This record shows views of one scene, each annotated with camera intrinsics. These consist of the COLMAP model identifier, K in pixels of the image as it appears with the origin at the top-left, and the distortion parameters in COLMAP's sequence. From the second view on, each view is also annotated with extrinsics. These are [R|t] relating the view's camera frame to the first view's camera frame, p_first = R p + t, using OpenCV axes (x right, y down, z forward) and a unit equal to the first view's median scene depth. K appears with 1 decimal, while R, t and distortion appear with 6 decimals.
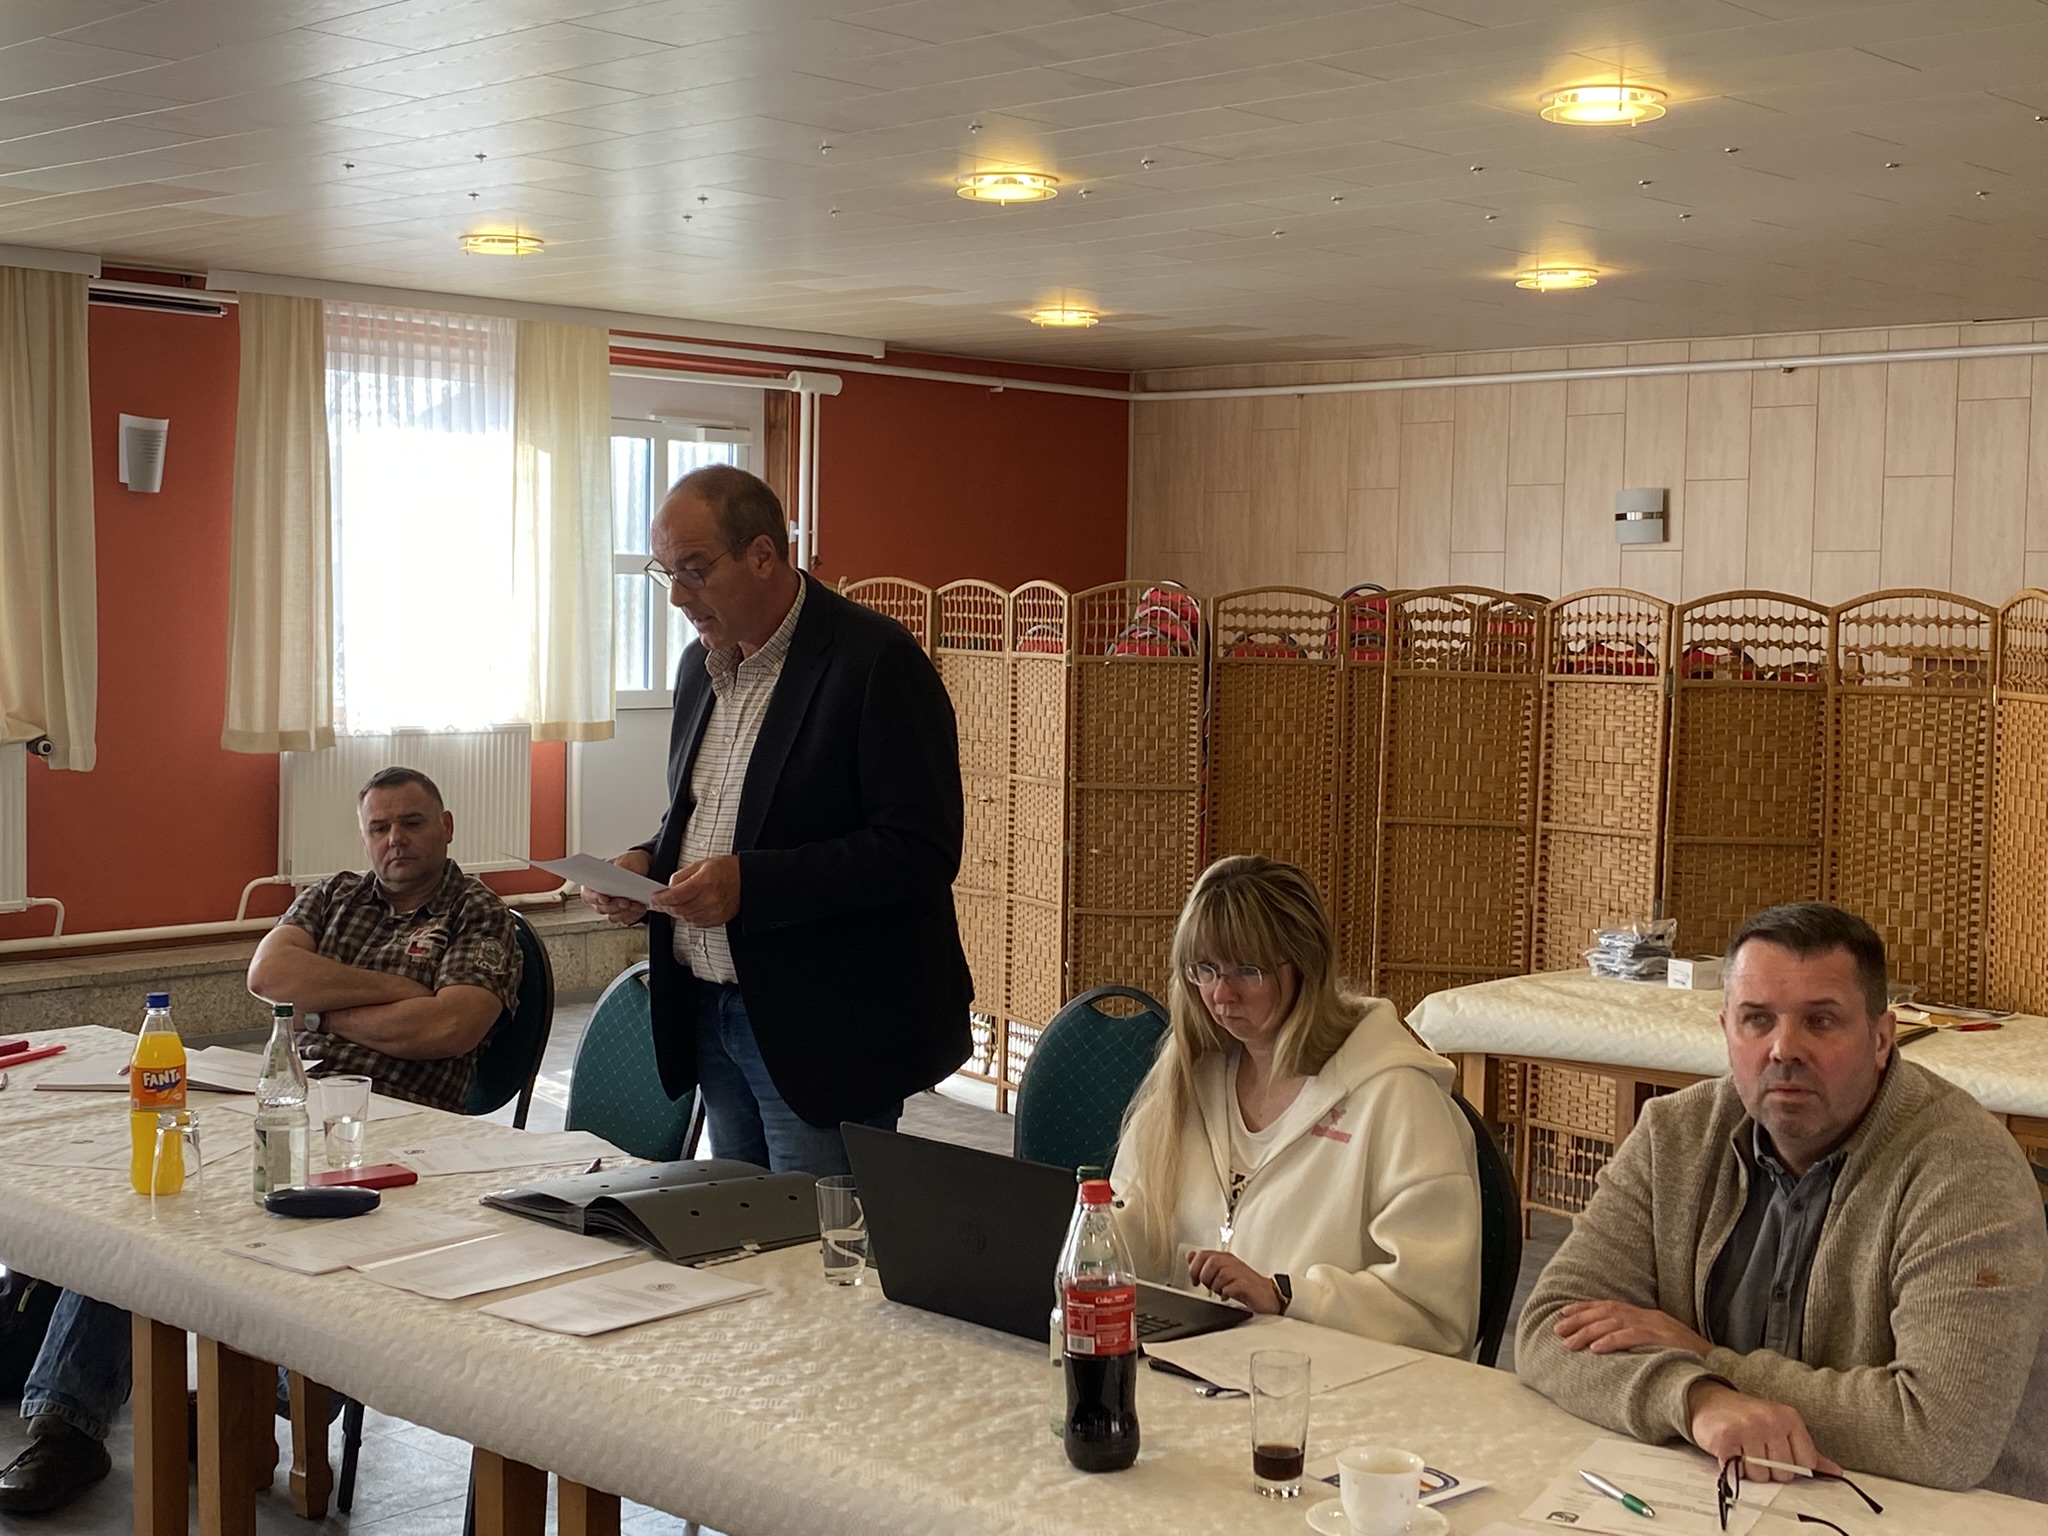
lens RADIAL K [[2706.0, 0, 1024.0], [0, 2706.0, 768.0], [0, 0, 1]] dist [0.302043, -1.071735]
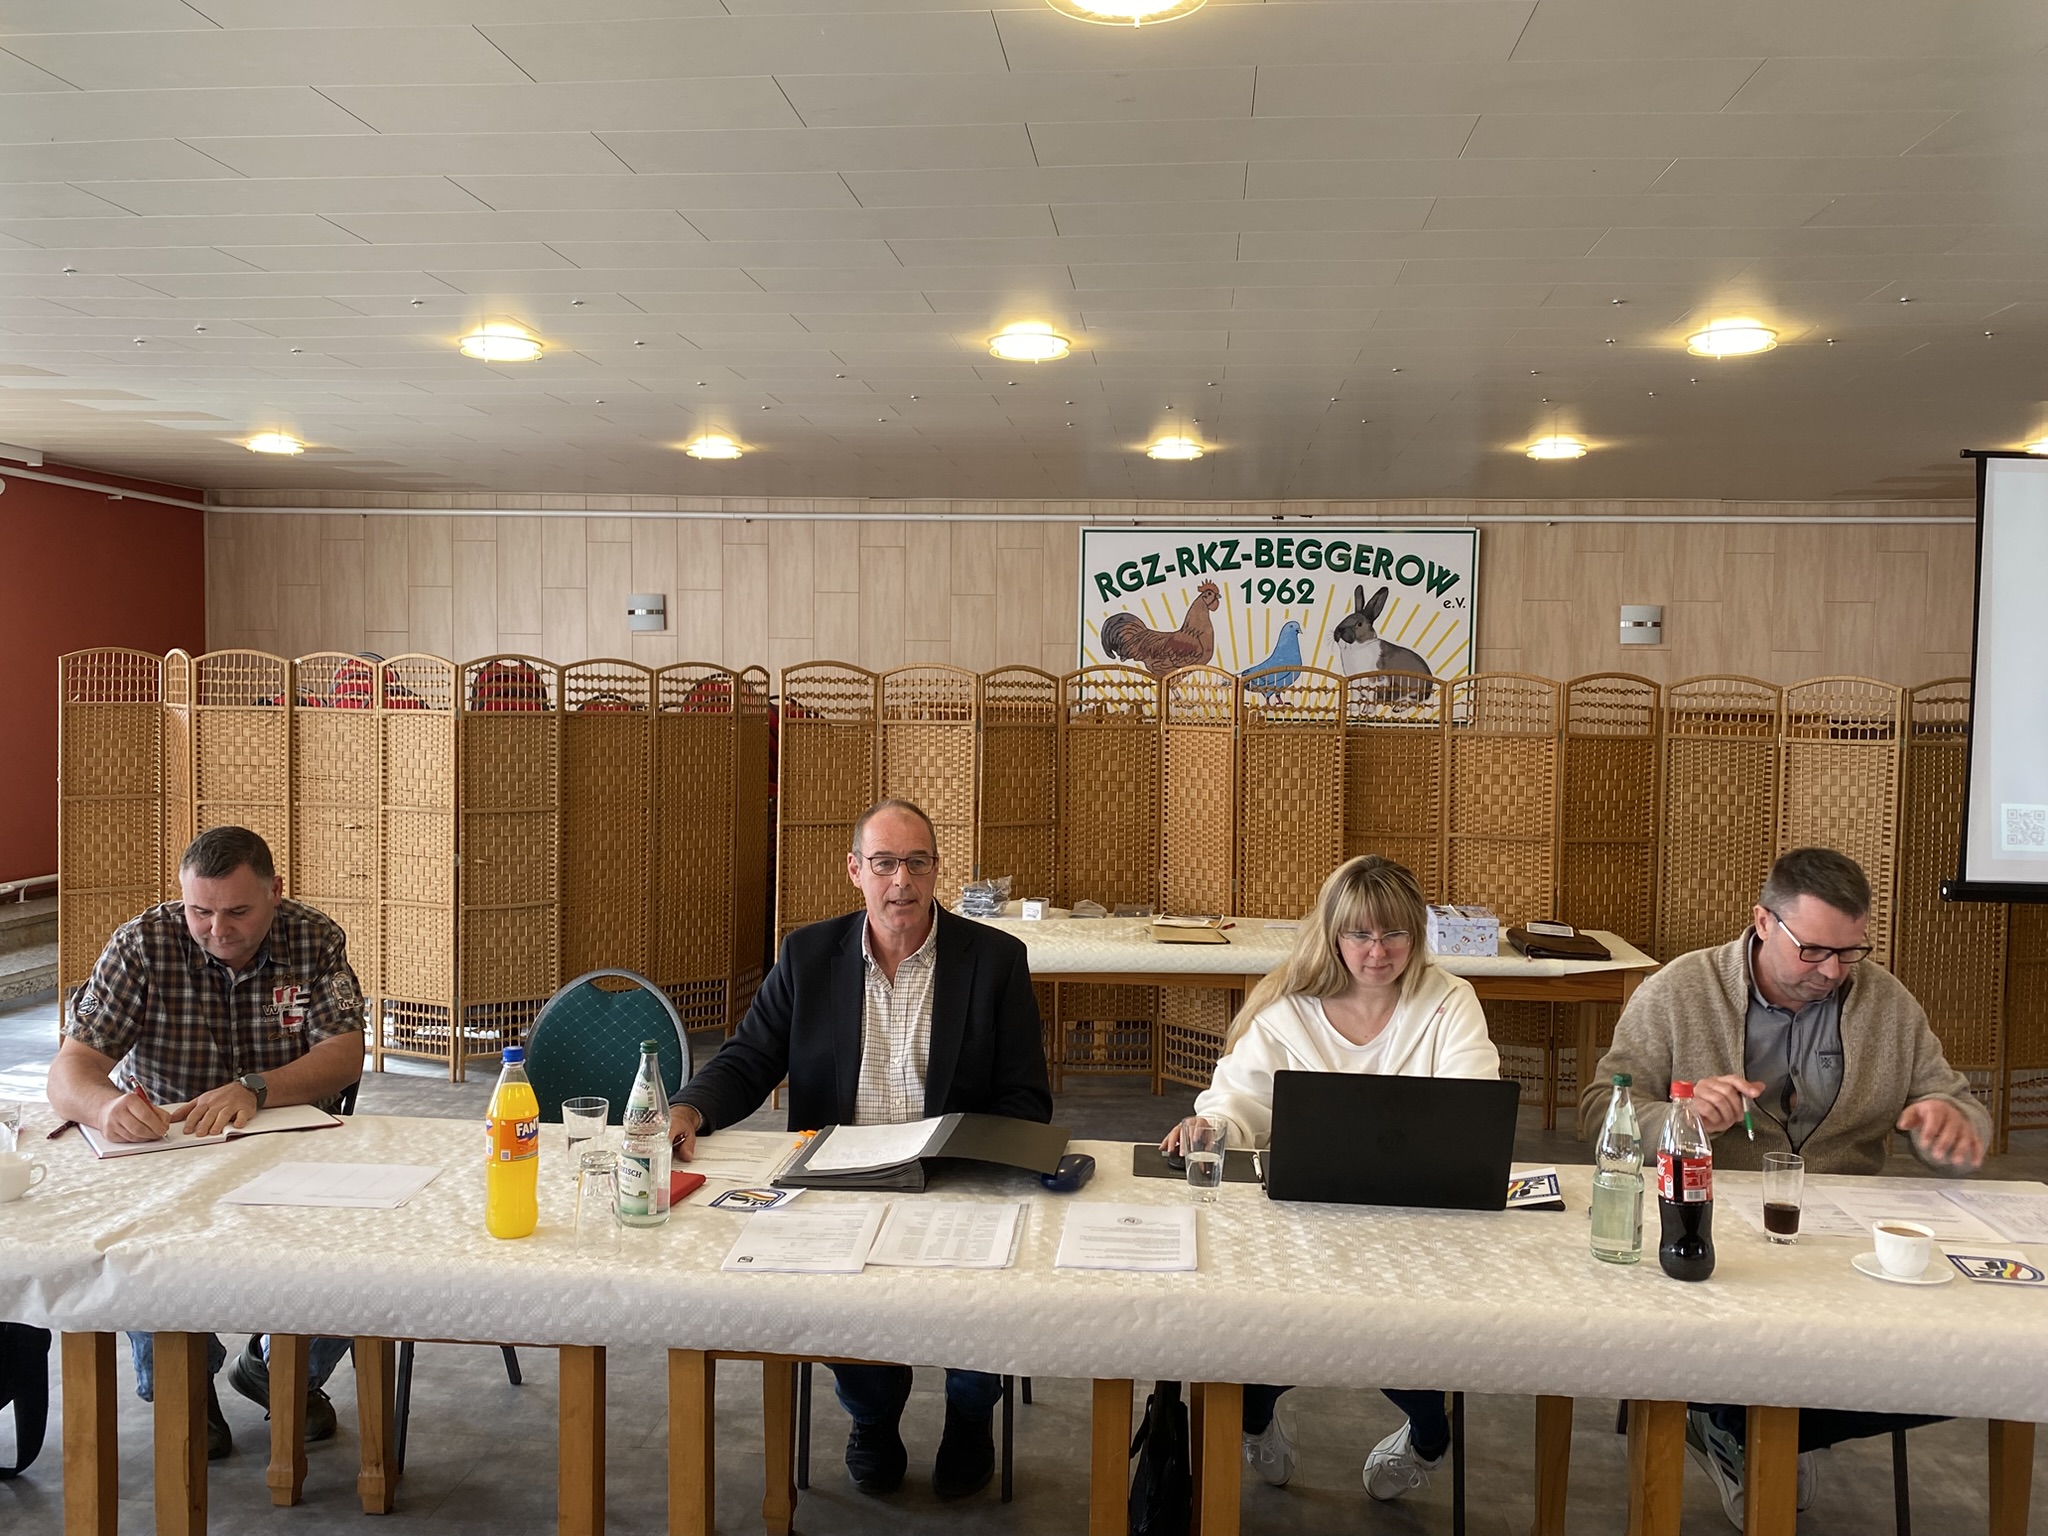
lens RADIAL K [[1747.5, 0, 1024.0], [0, 1747.5, 768.0], [0, 0, 1]] dist [0.091527, -0.210055]
pose [[0.784707, -0.036842, 0.618770, -0.290467], [0.038053, 0.999213, 0.011236, -0.013515], [-0.618697, 0.014729, 0.785491, 0.171799]]
